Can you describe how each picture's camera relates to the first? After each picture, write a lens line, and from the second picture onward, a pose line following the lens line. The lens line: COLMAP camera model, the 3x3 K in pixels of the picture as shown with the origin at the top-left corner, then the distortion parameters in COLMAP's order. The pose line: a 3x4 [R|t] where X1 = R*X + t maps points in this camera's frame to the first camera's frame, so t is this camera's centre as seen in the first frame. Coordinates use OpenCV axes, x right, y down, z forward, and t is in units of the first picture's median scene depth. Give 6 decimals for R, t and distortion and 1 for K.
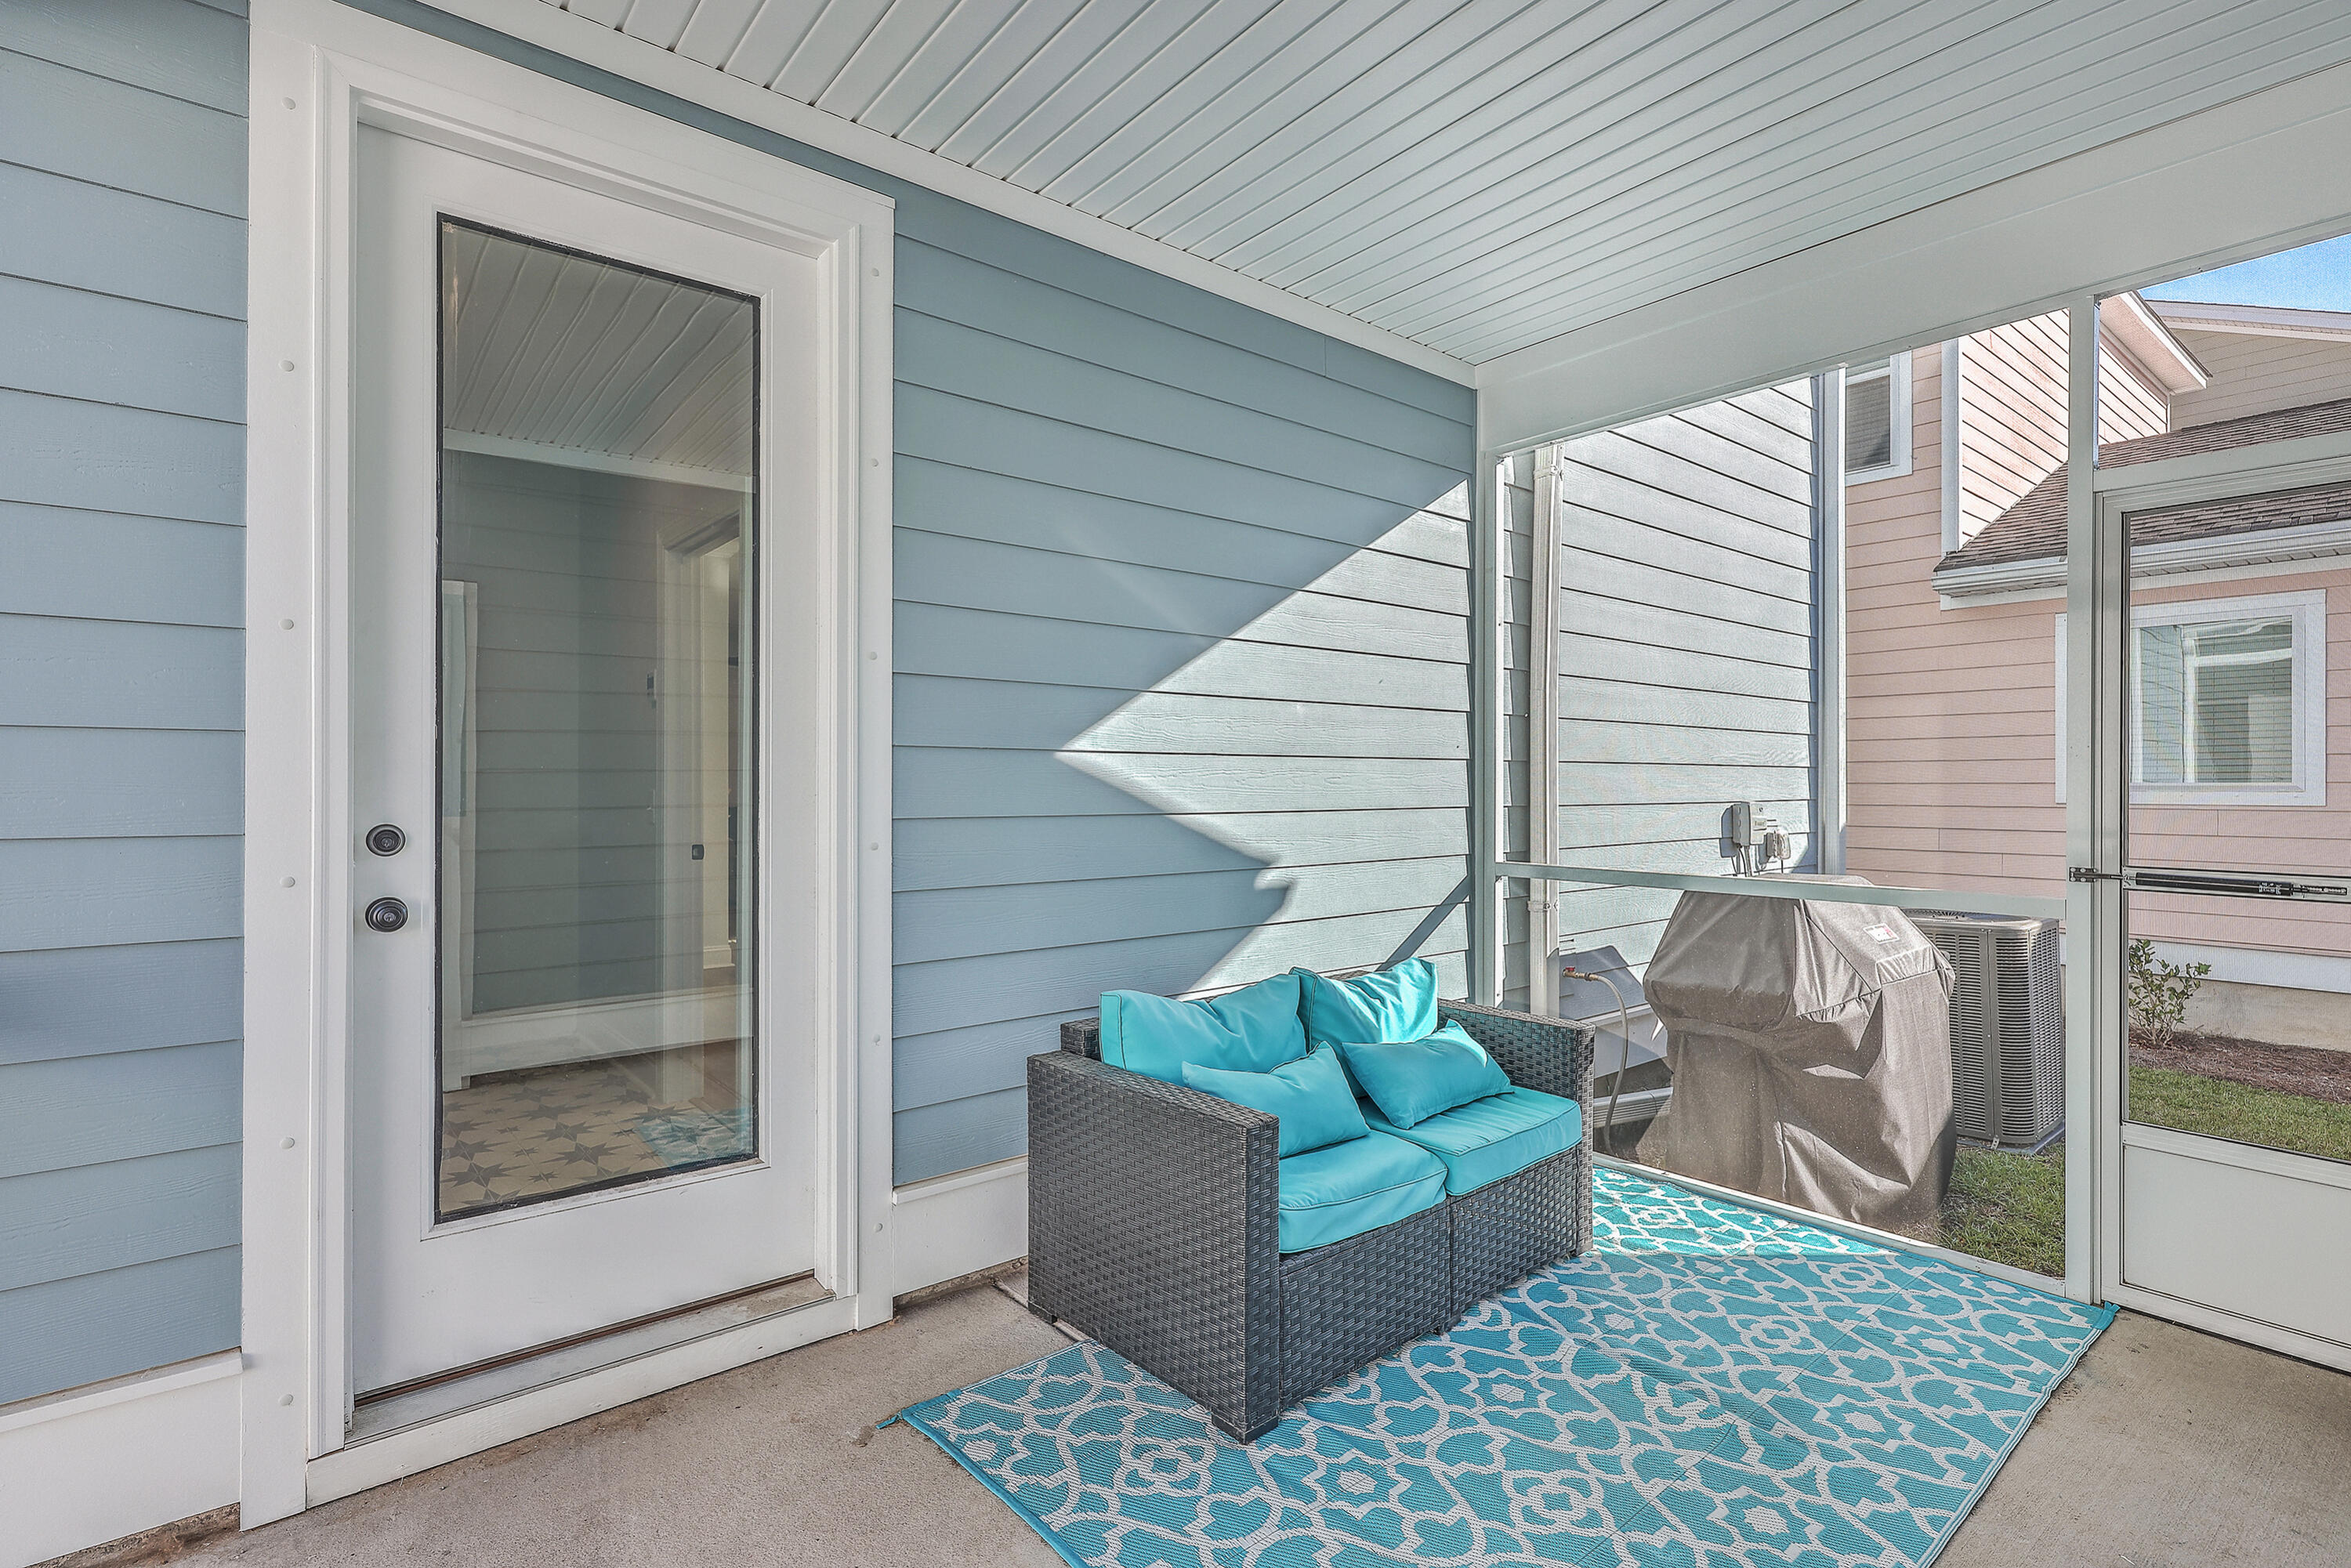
lens RADIAL K [[1087.7, 0, 1175.5], [0, 1087.7, 784.0], [0, 0, 1]] dist [-0.002404, -0.000440]
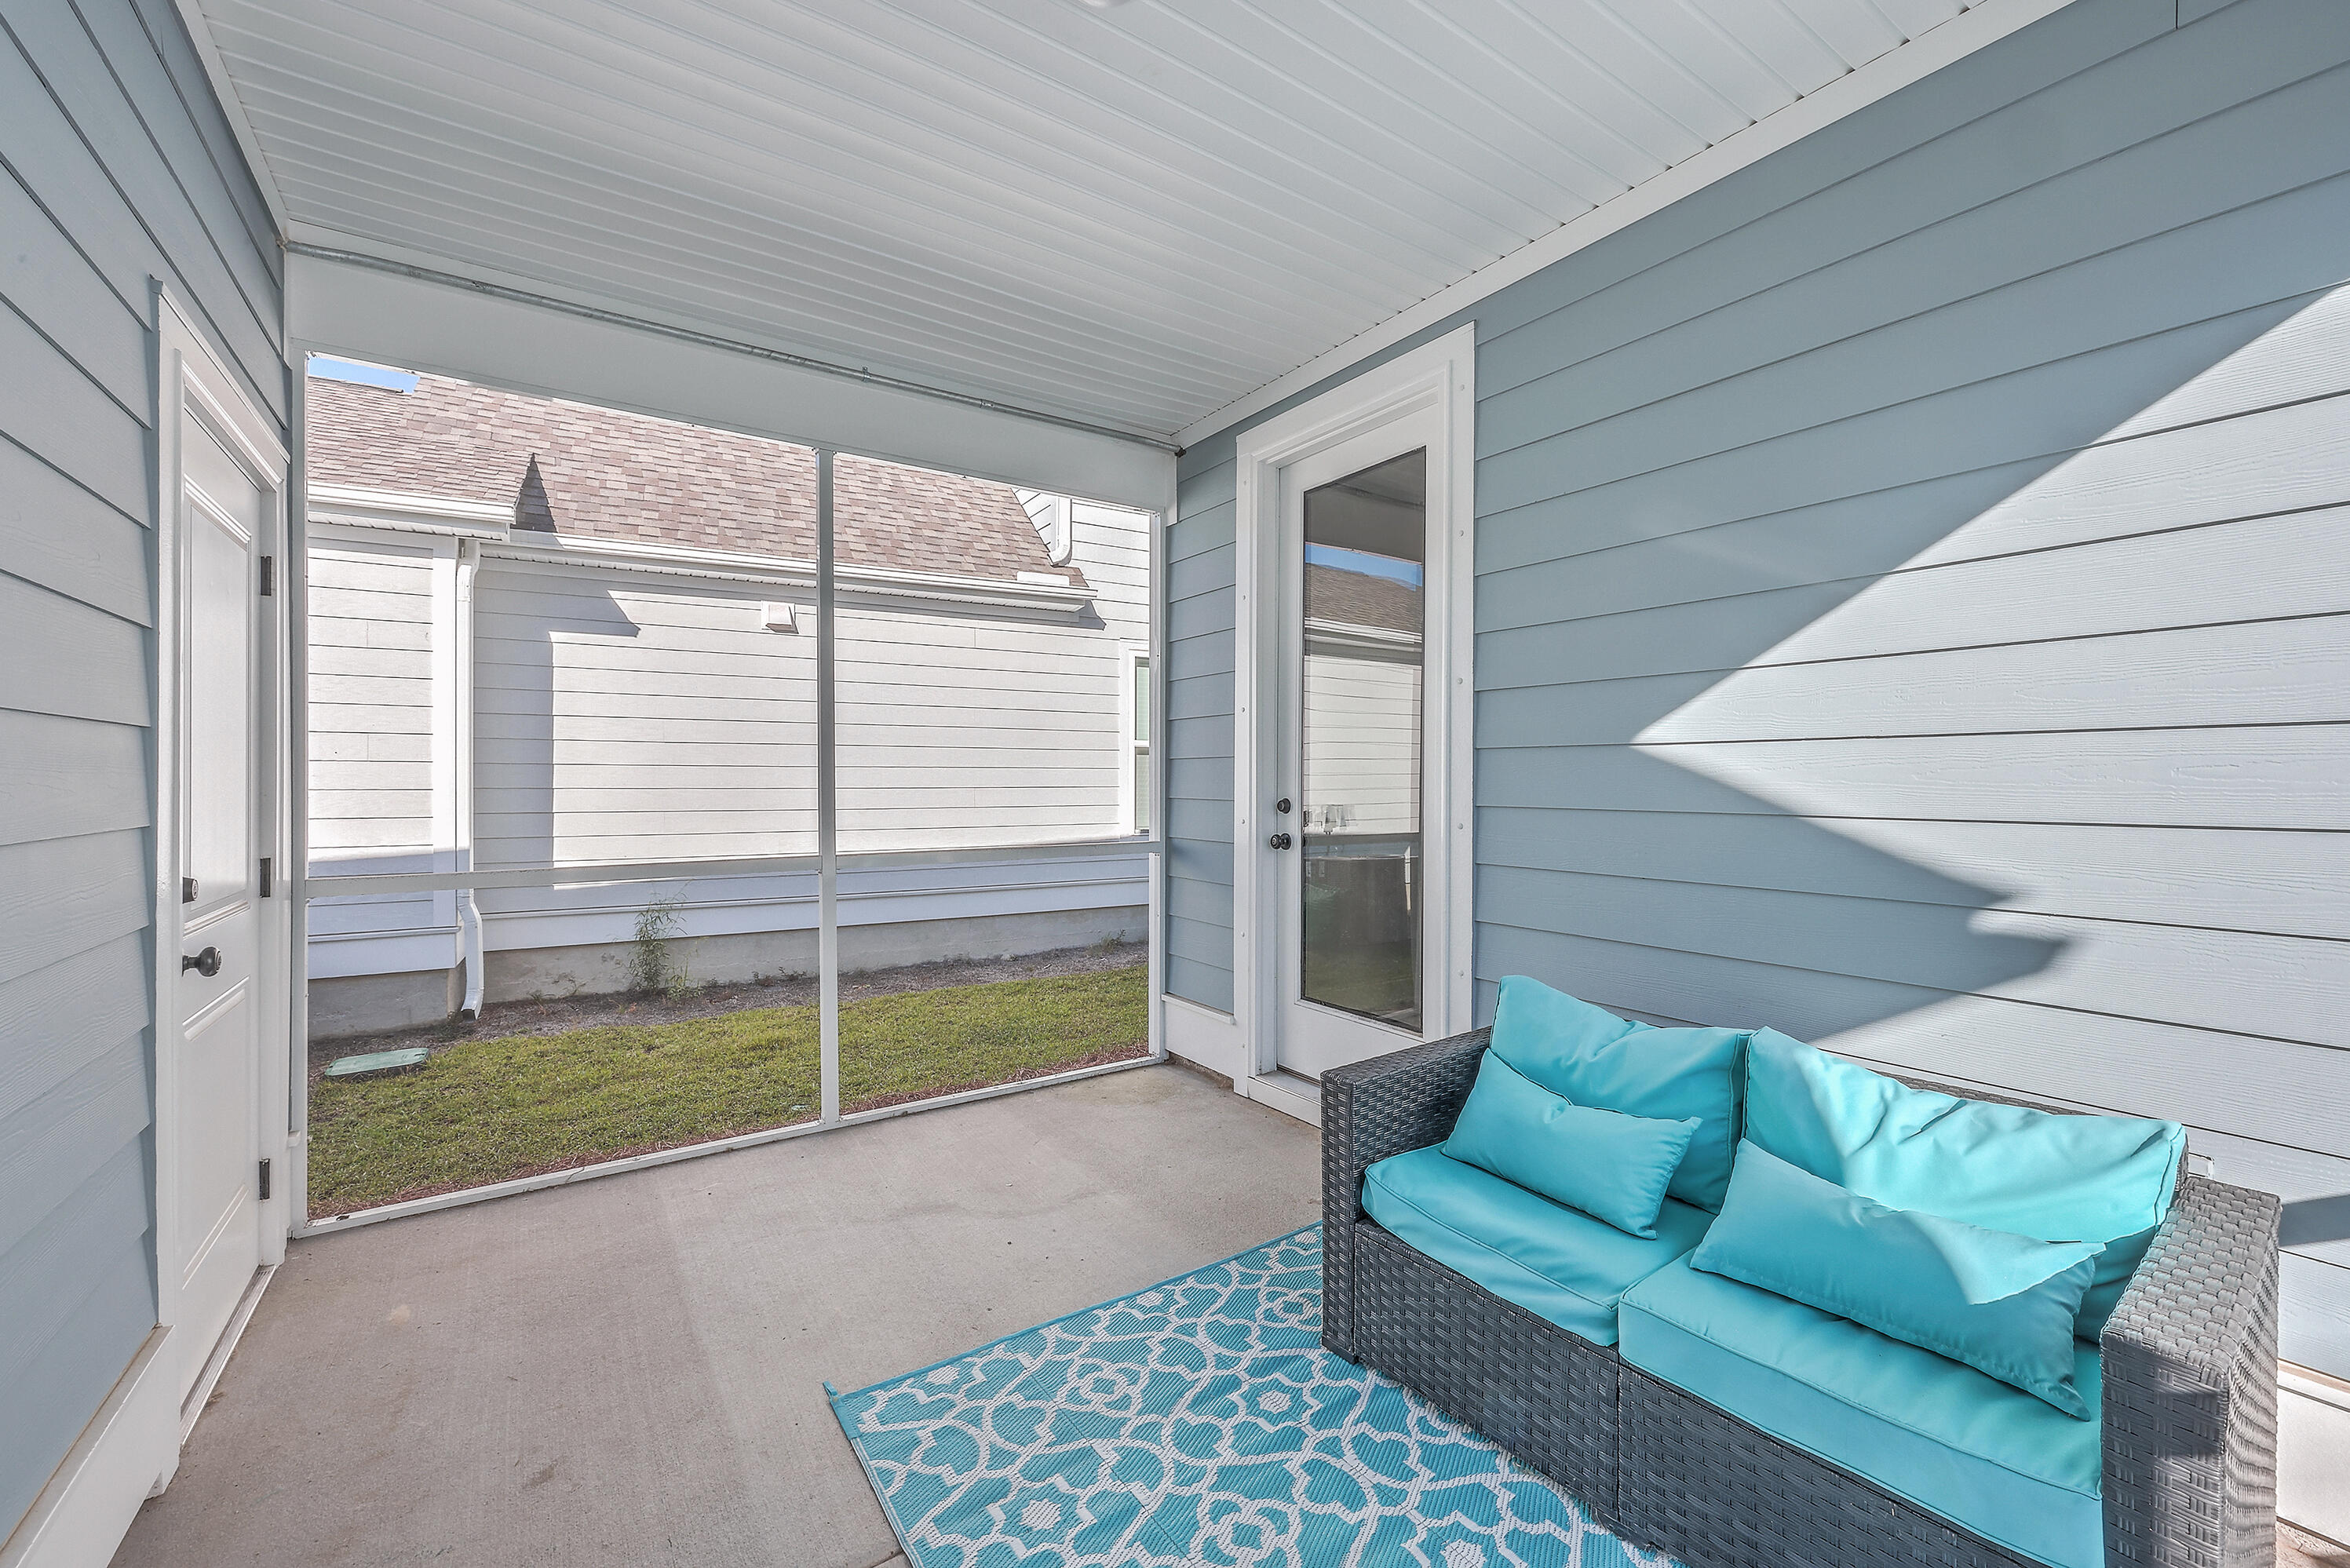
lens RADIAL K [[950.6, 0, 1184.0], [0, 950.6, 774.0], [0, 0, 1]] dist [-0.000376, 0.000486]
pose [[-0.061846, -0.011087, -0.998024, 0.954842], [-0.005441, 0.999927, -0.010771, 0.009229], [0.998071, 0.004764, -0.061902, 0.798430]]
